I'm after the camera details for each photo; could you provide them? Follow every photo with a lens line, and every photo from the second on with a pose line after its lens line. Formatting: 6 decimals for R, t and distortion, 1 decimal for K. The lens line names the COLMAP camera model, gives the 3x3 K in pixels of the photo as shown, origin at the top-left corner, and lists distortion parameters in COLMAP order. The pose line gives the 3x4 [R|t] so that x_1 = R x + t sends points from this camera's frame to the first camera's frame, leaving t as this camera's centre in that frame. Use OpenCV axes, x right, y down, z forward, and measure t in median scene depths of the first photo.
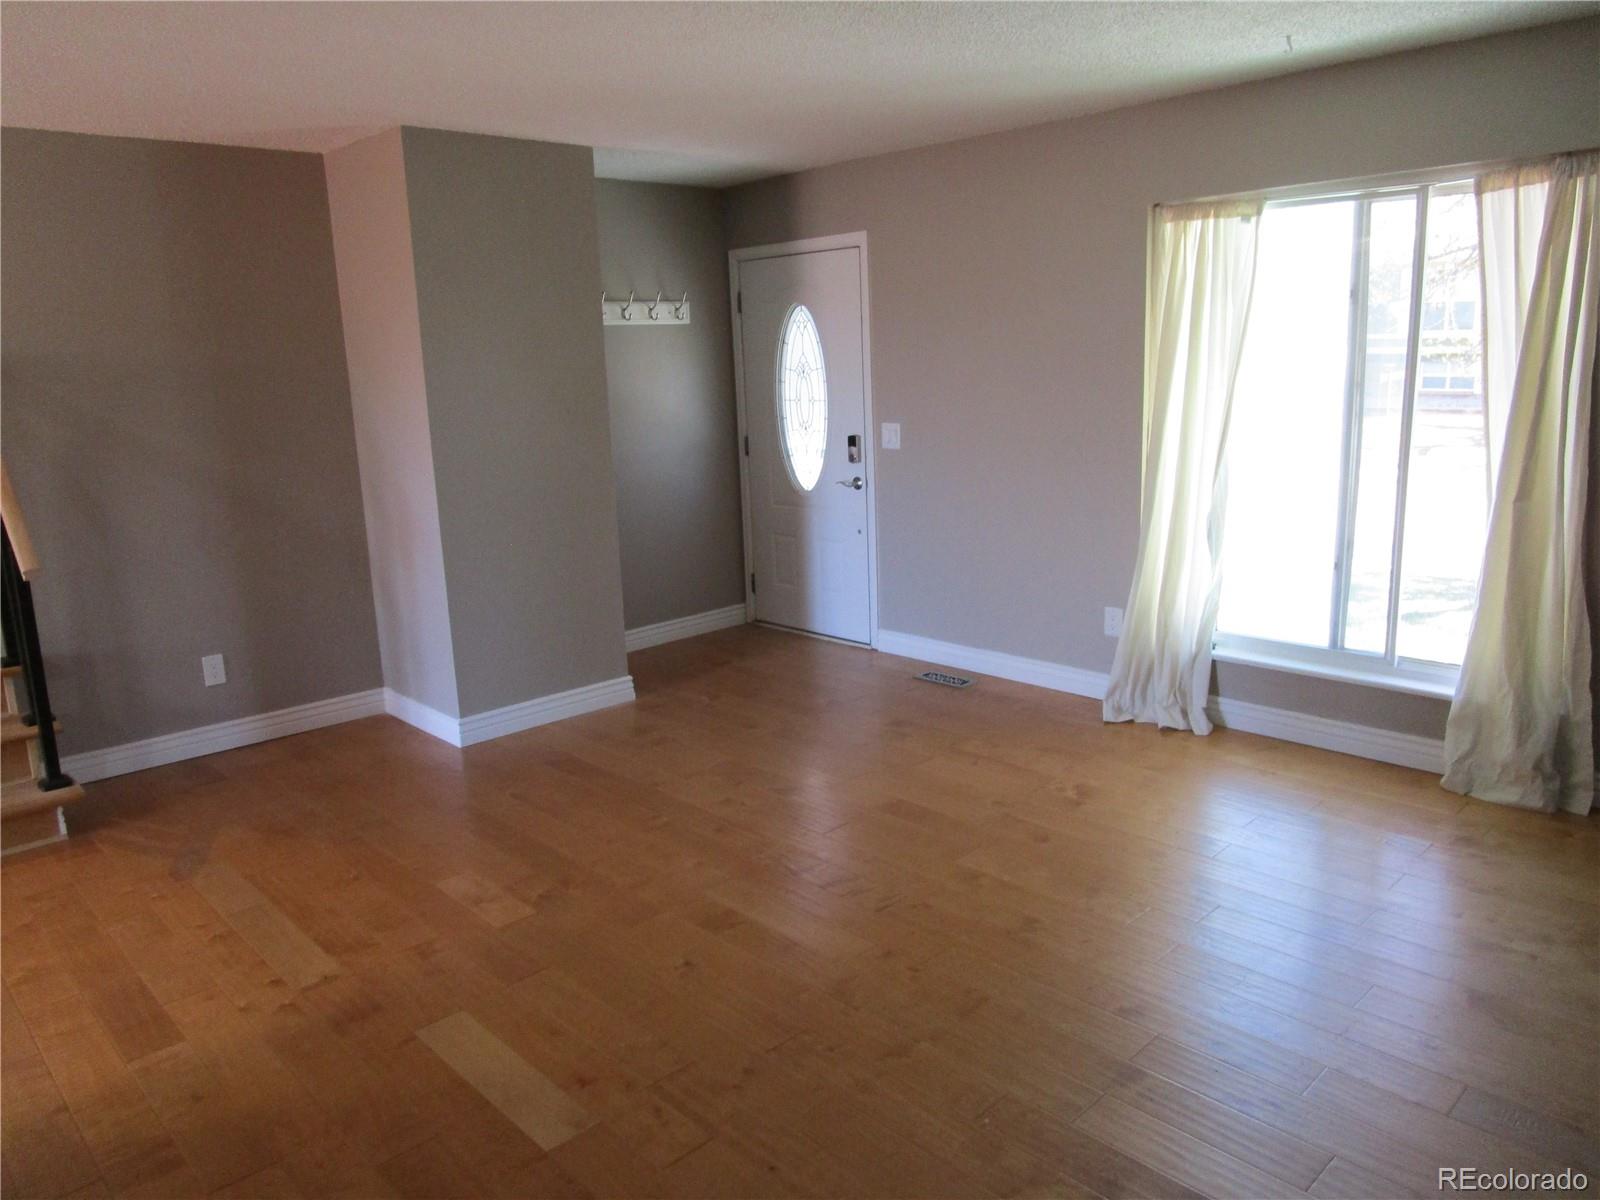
lens RADIAL K [[1143.3, 0, 801.7], [0, 1143.3, 602.9], [0, 0, 1]] dist [-0.029516, 0.012808]
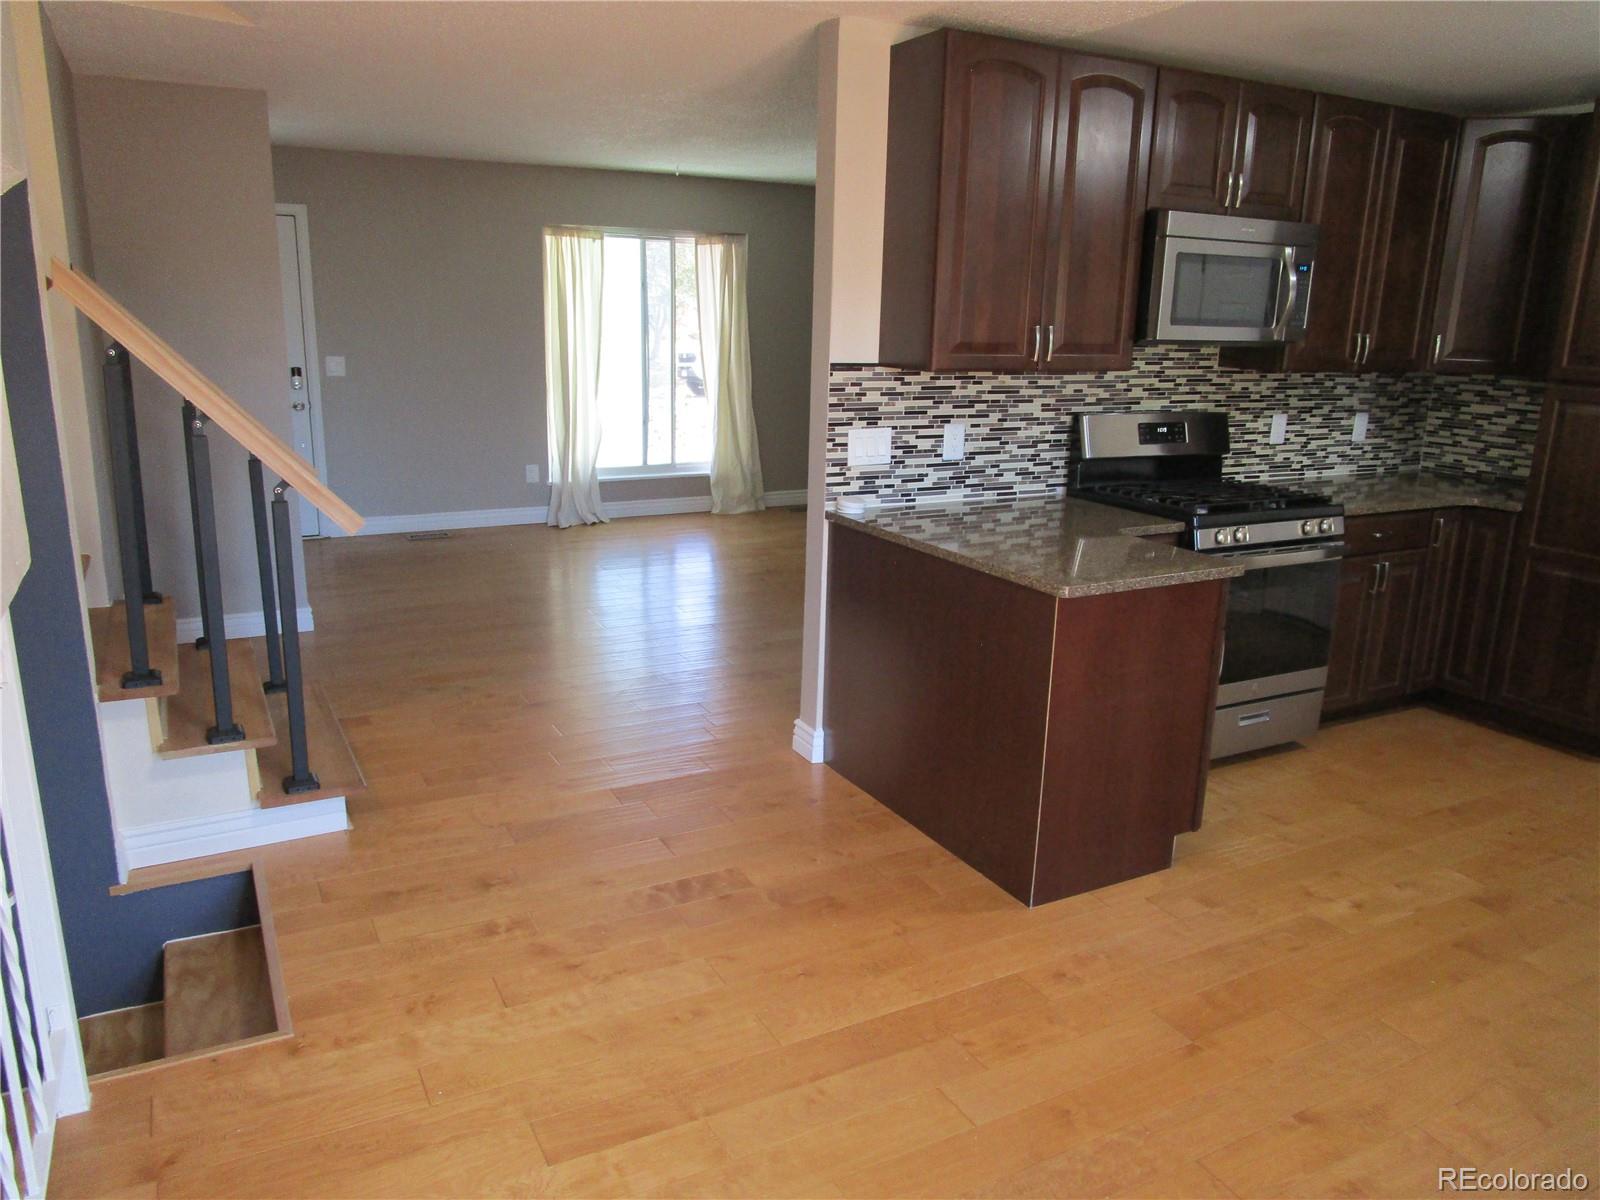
lens RADIAL K [[1143.3, 0, 801.0], [0, 1143.3, 599.7], [0, 0, 1]] dist [-0.029516, 0.012808]
pose [[0.257999, -0.202442, 0.944698, -1.344586], [0.173434, 0.971622, 0.160846, -0.005458], [-0.950451, 0.122344, 0.285788, 0.201962]]
